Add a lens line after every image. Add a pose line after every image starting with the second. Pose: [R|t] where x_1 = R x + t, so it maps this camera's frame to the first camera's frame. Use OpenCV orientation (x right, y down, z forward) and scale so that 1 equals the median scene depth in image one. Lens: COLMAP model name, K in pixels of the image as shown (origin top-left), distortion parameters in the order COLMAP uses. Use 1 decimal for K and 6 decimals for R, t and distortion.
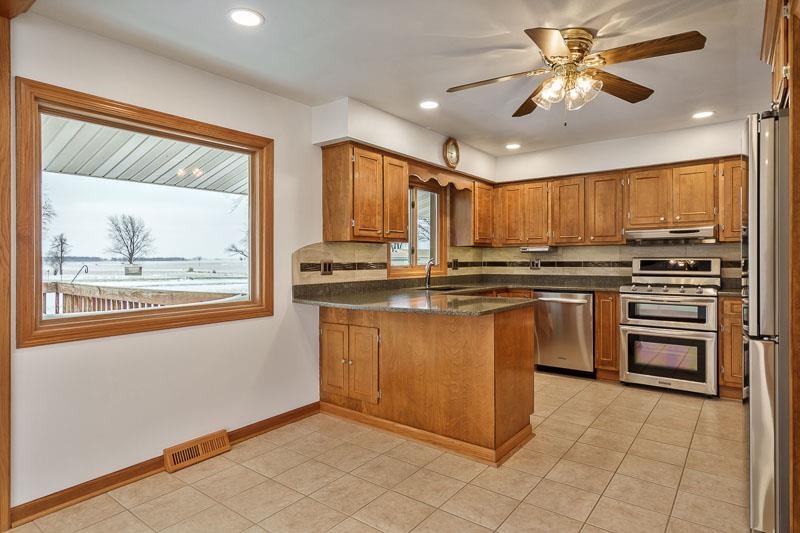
lens RADIAL K [[452.8, 0, 400.3], [0, 452.8, 258.4], [0, 0, 1]] dist [0.002979, 0.000506]
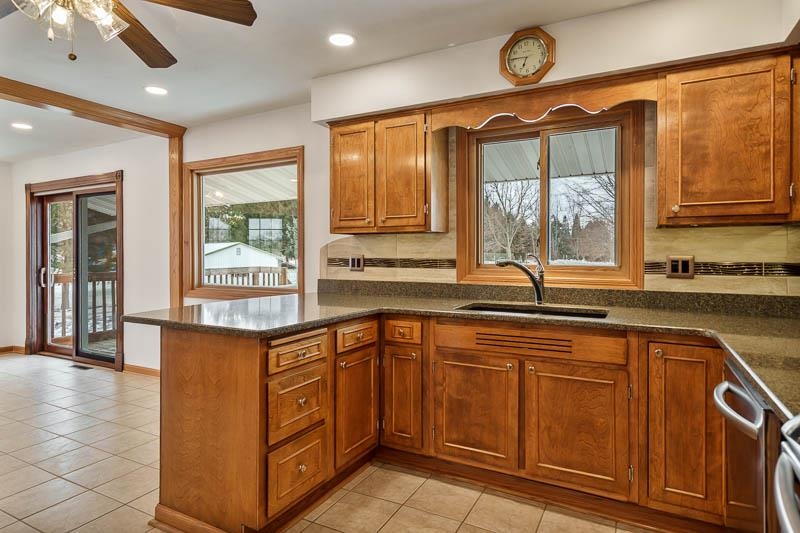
lens RADIAL K [[452.8, 0, 400.3], [0, 452.8, 258.4], [0, 0, 1]] dist [0.002979, 0.000506]
pose [[0.164262, 0.016941, -0.986271, 0.641003], [0.001483, 0.999847, 0.017421, -0.004709], [0.986416, -0.004325, 0.164212, 0.792291]]
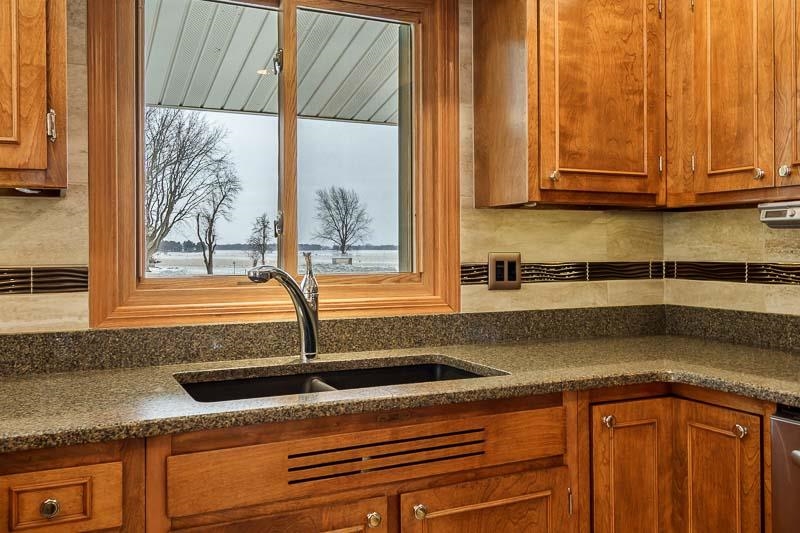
lens RADIAL K [[711.5, 0, 397.7], [0, 711.5, 249.7], [0, 0, 1]] dist [0.007564, 0.003246]
pose [[0.888003, 0.001368, -0.459836, 0.325619], [0.001045, 0.999987, 0.004992, -0.003285], [0.459837, -0.004914, 0.887990, 0.701805]]
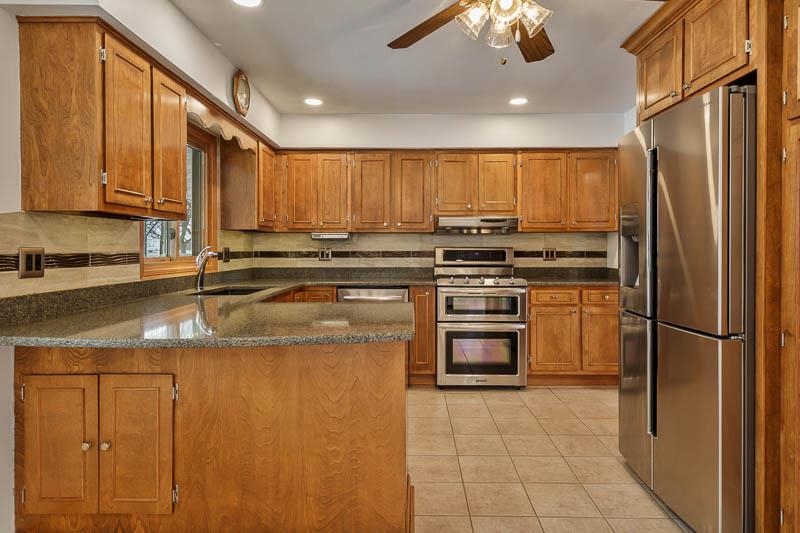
lens RADIAL K [[481.6, 0, 409.9], [0, 481.6, 252.0], [0, 0, 1]] dist [0.006129, 0.002063]
pose [[0.798981, -0.000009, 0.601356, -0.126482], [-0.005719, 0.999955, 0.007615, 0.001382], [-0.601329, -0.009524, 0.798945, 0.272168]]
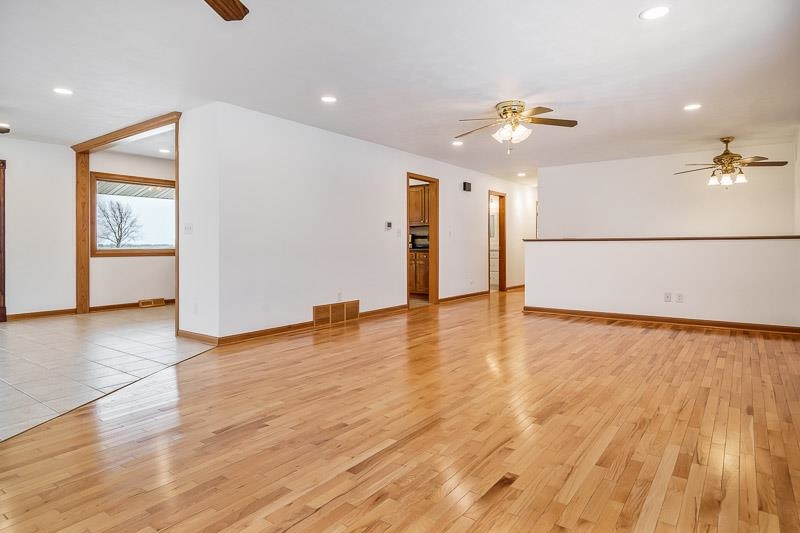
lens RADIAL K [[463.9, 0, 398.4], [0, 463.9, 247.1], [0, 0, 1]] dist [0.005947, 0.000214]
pose [[0.999970, 0.004210, 0.006434, 0.618938], [-0.004222, 0.999989, 0.001877, 0.054650], [-0.006426, -0.001905, 0.999978, -1.091764]]
